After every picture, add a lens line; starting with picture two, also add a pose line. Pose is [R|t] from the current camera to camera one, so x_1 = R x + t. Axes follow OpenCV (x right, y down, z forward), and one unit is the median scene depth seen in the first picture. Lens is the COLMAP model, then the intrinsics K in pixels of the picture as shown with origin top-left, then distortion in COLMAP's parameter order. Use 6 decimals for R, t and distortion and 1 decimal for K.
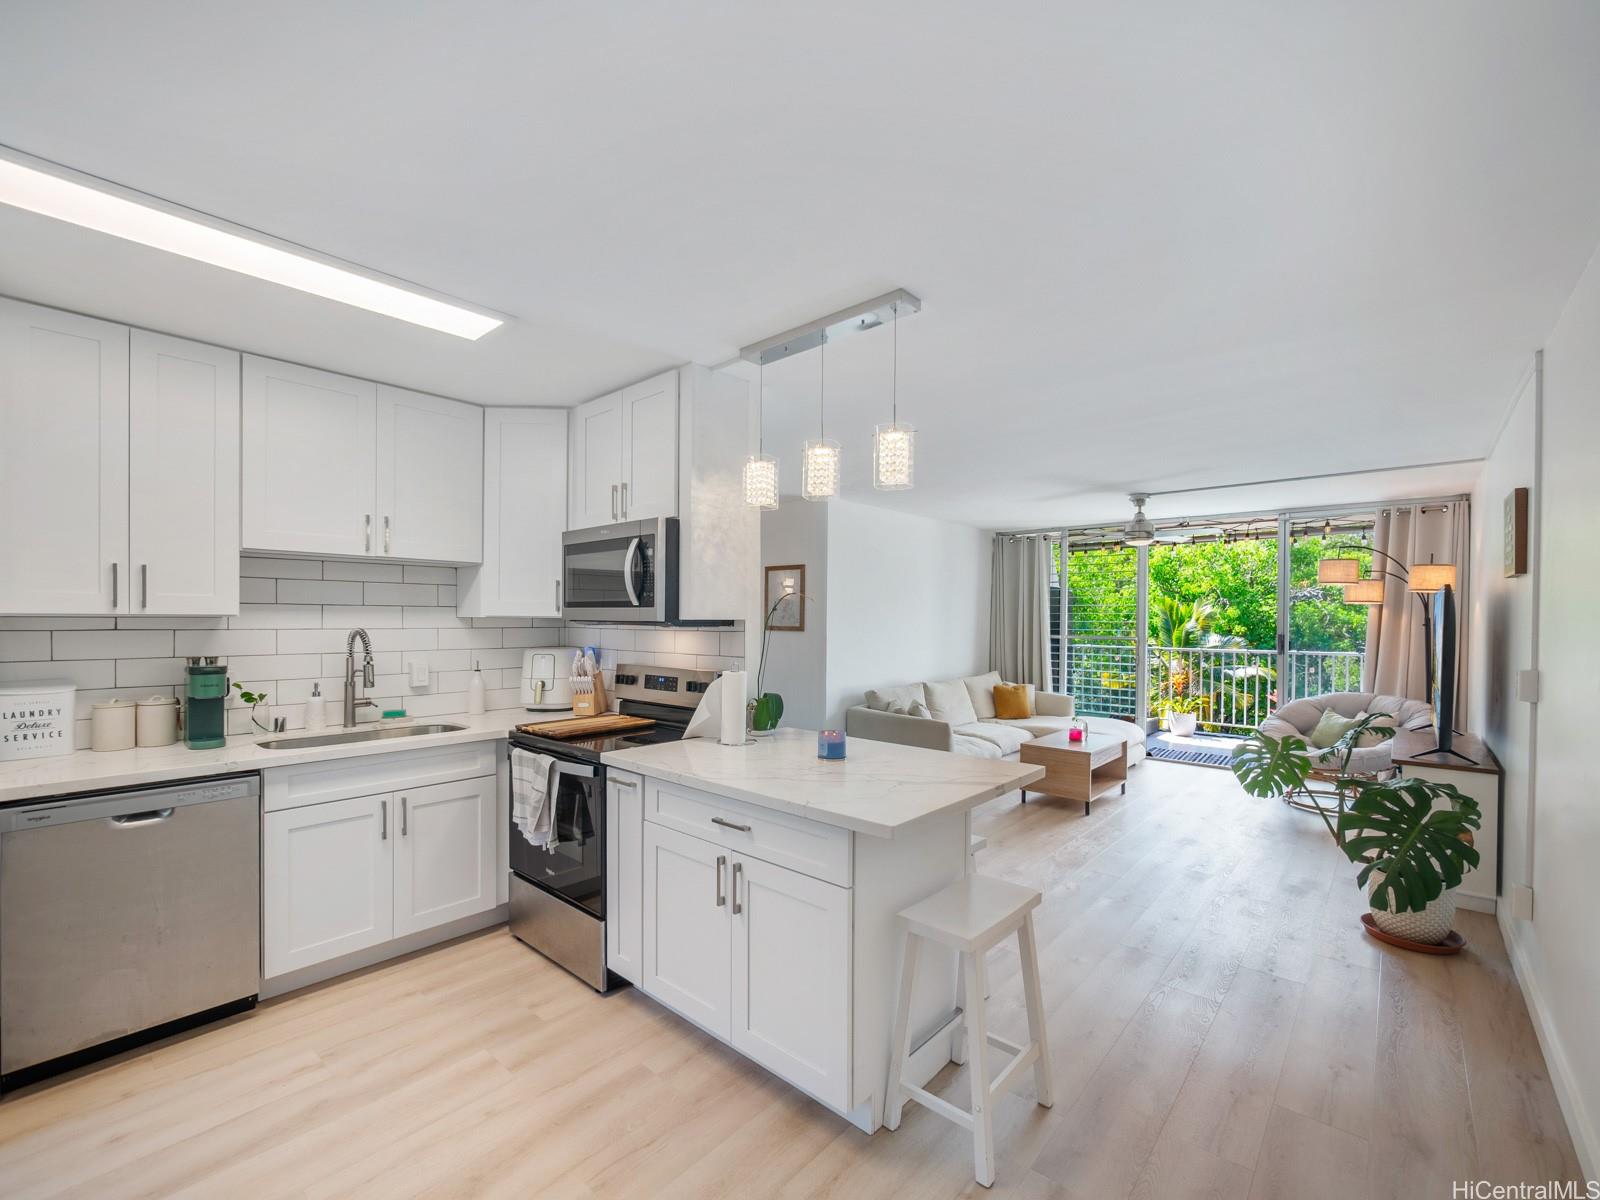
lens RADIAL K [[679.8, 0, 799.4], [0, 679.8, 624.0], [0, 0, 1]] dist [-0.027960, 0.000072]
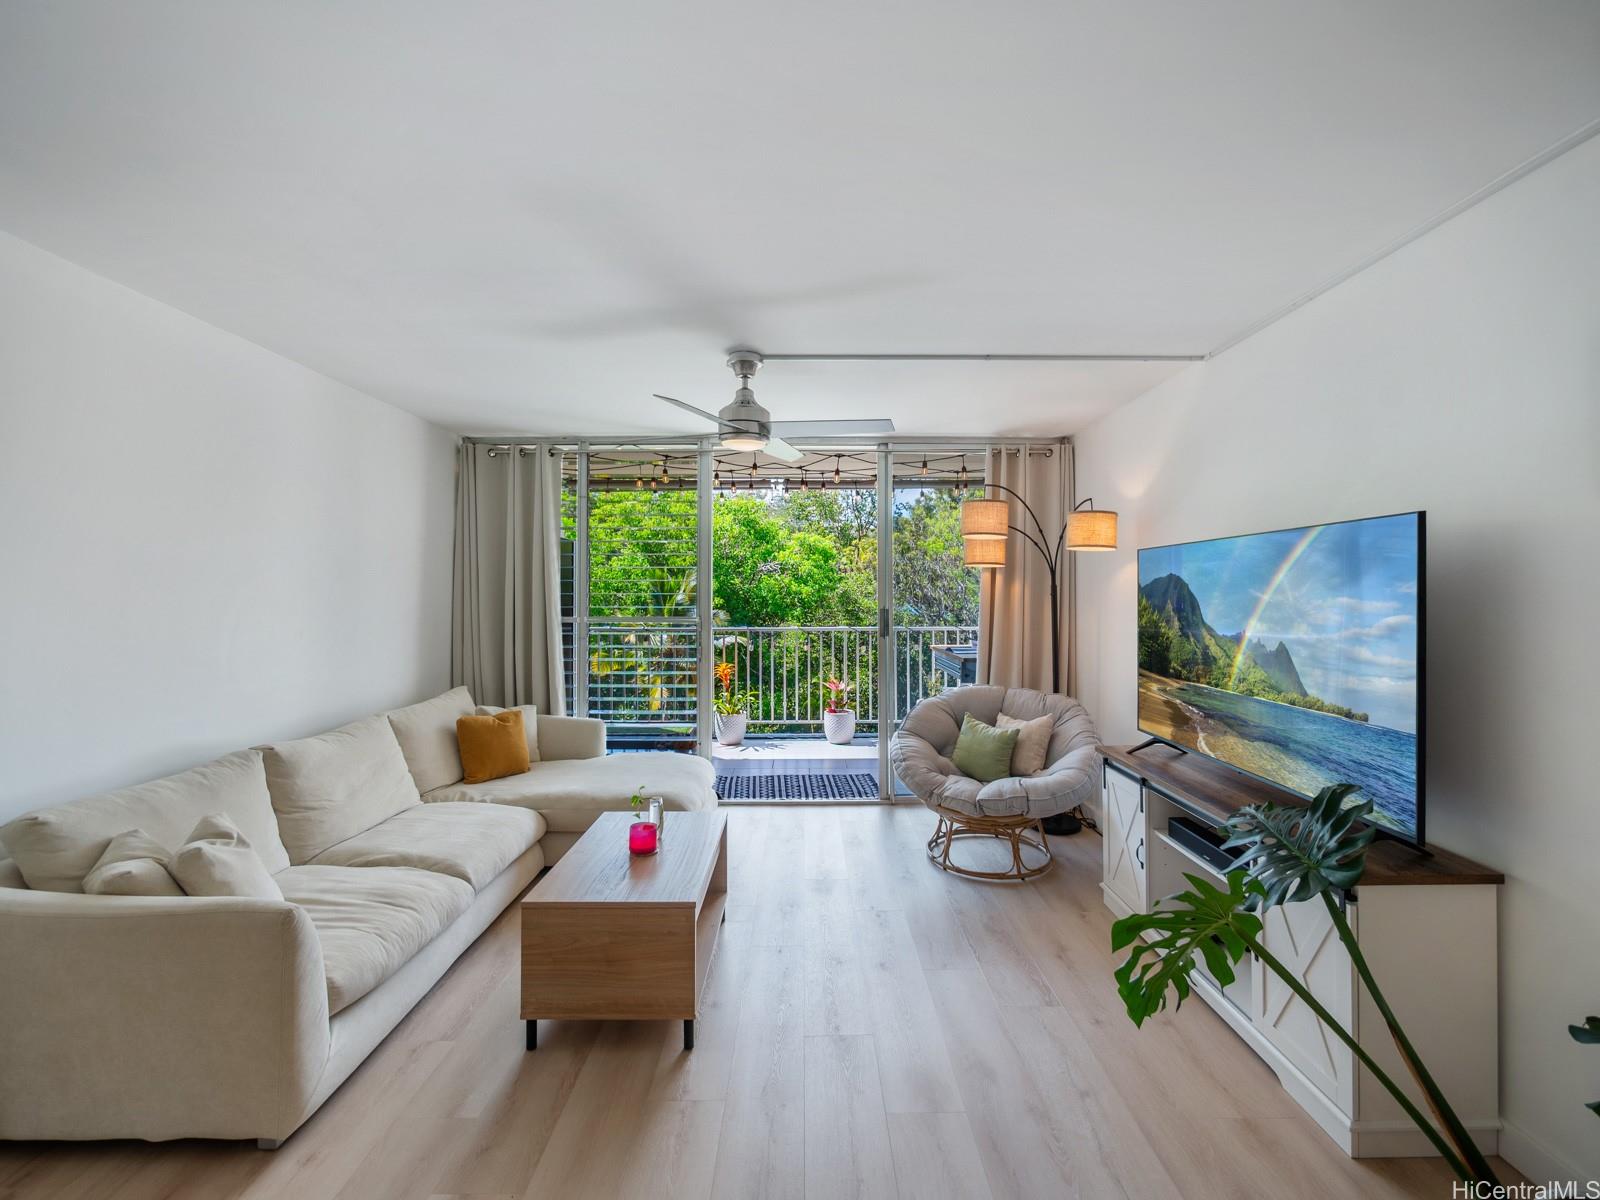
lens RADIAL K [[698.0, 0, 807.2], [0, 698.0, 587.0], [0, 0, 1]] dist [-0.002767, -0.000290]
pose [[0.746136, -0.000769, 0.665793, 0.118343], [0.010783, 0.999882, -0.010929, -0.000837], [-0.665706, 0.015334, 0.746057, 0.381854]]
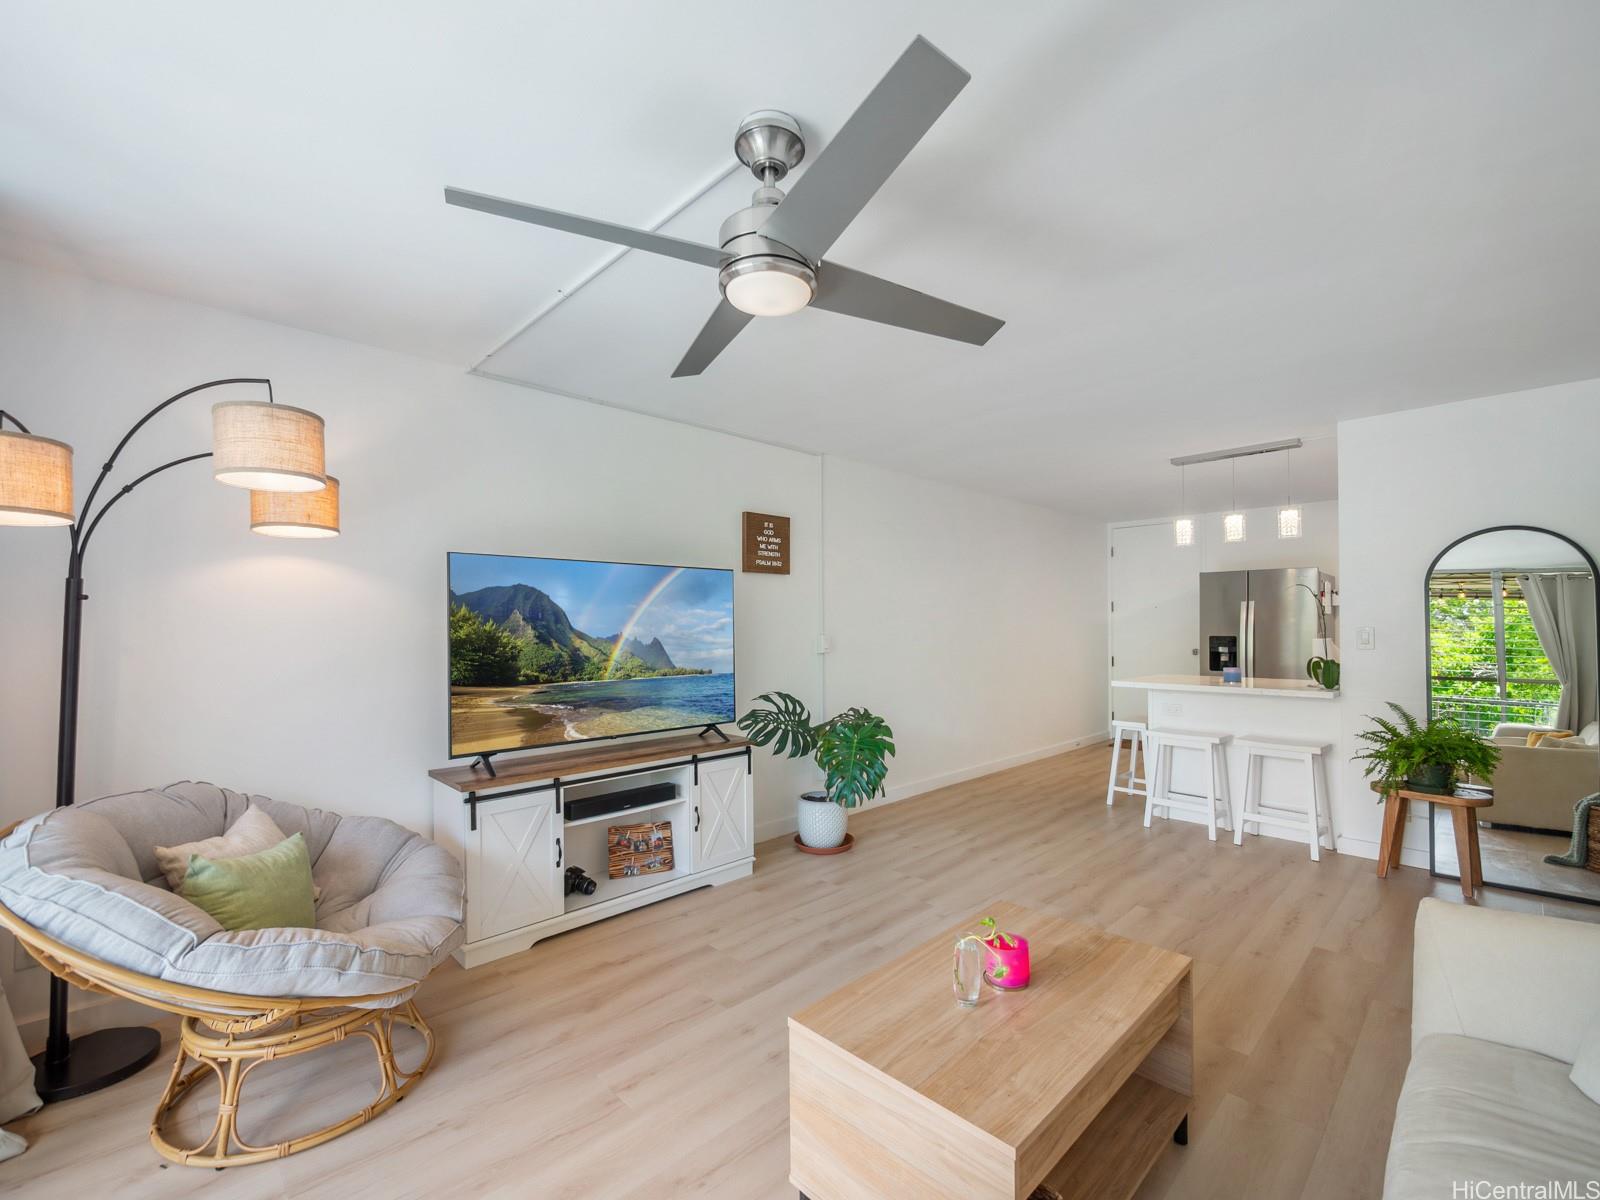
lens RADIAL K [[695.6, 0, 803.4], [0, 695.6, 638.4], [0, 0, 1]] dist [-0.001403, -0.000206]
pose [[-0.997152, -0.003067, 0.075359, 0.327291], [-0.001160, 0.999678, 0.025346, 0.009977], [-0.075412, 0.025186, -0.996834, 0.896451]]
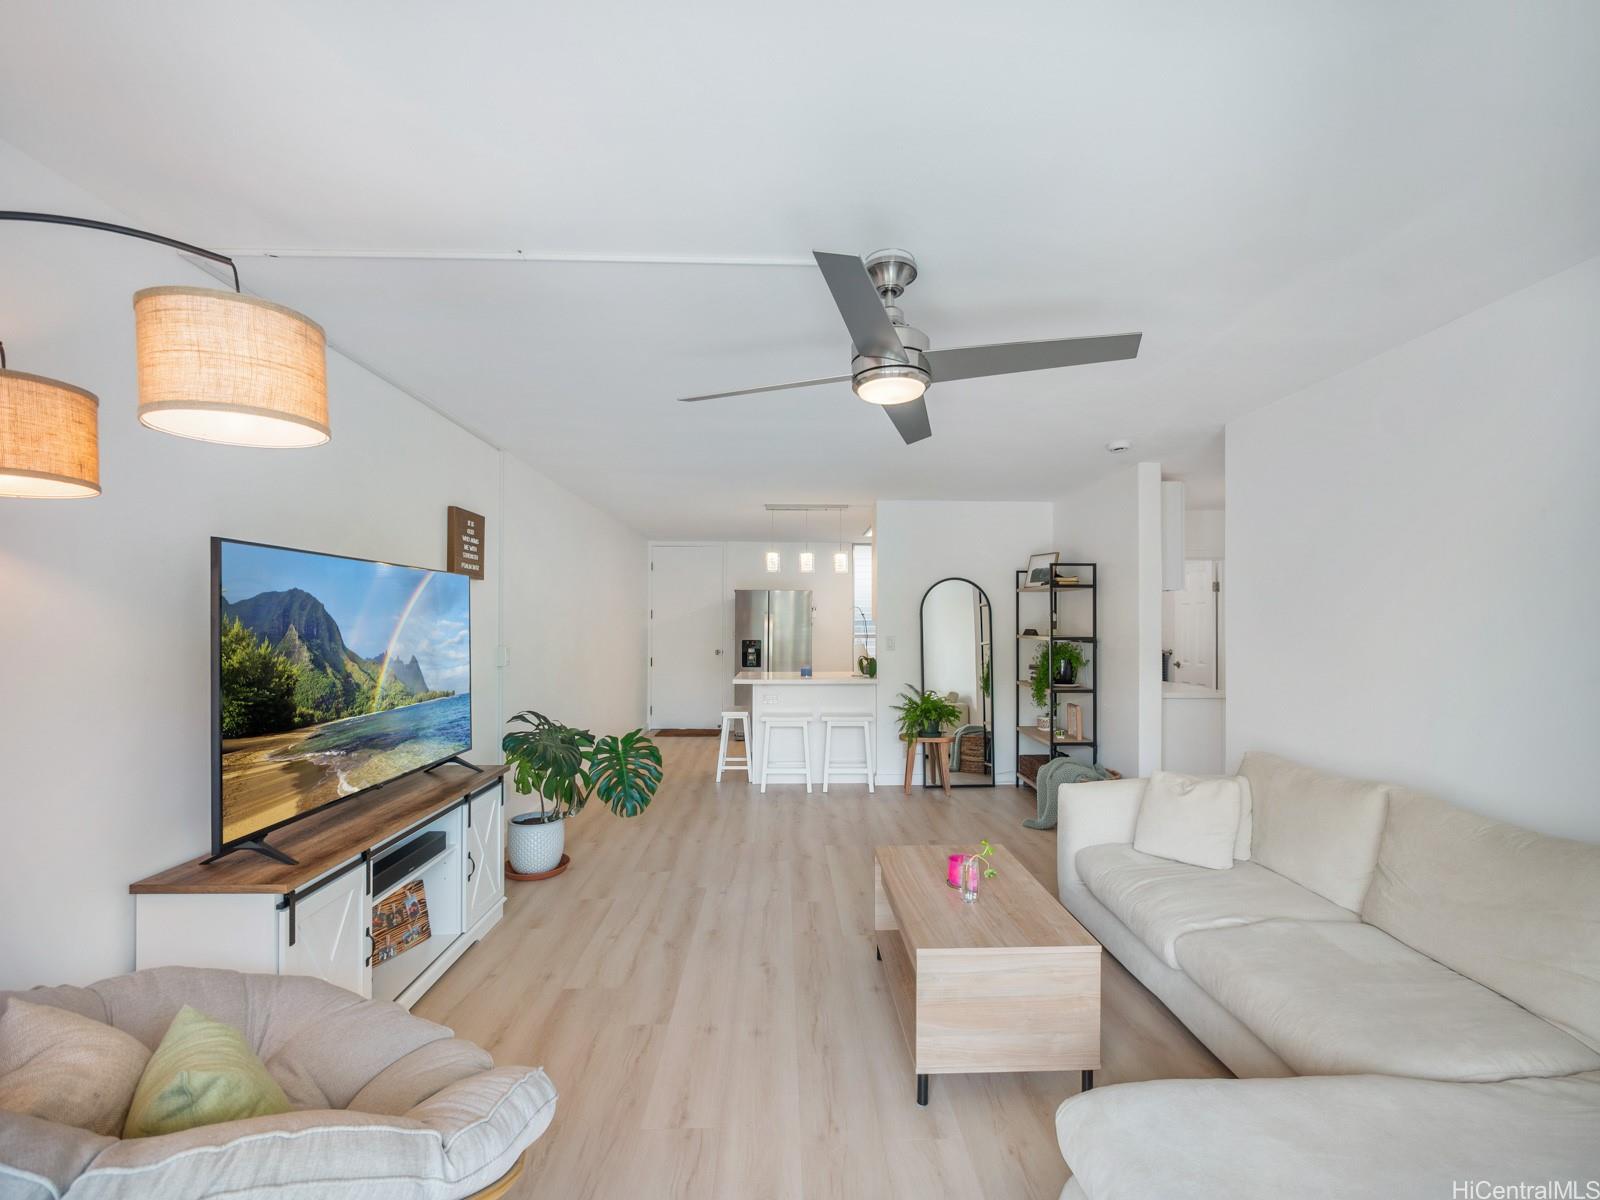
lens RADIAL K [[687.9, 0, 807.0], [0, 687.9, 621.1], [0, 0, 1]] dist [0.000218, 0.000101]
pose [[-0.728987, -0.010234, -0.684451, 0.548445], [-0.011276, 0.999932, -0.002942, 0.001683], [0.684435, 0.005573, -0.729052, 0.862804]]
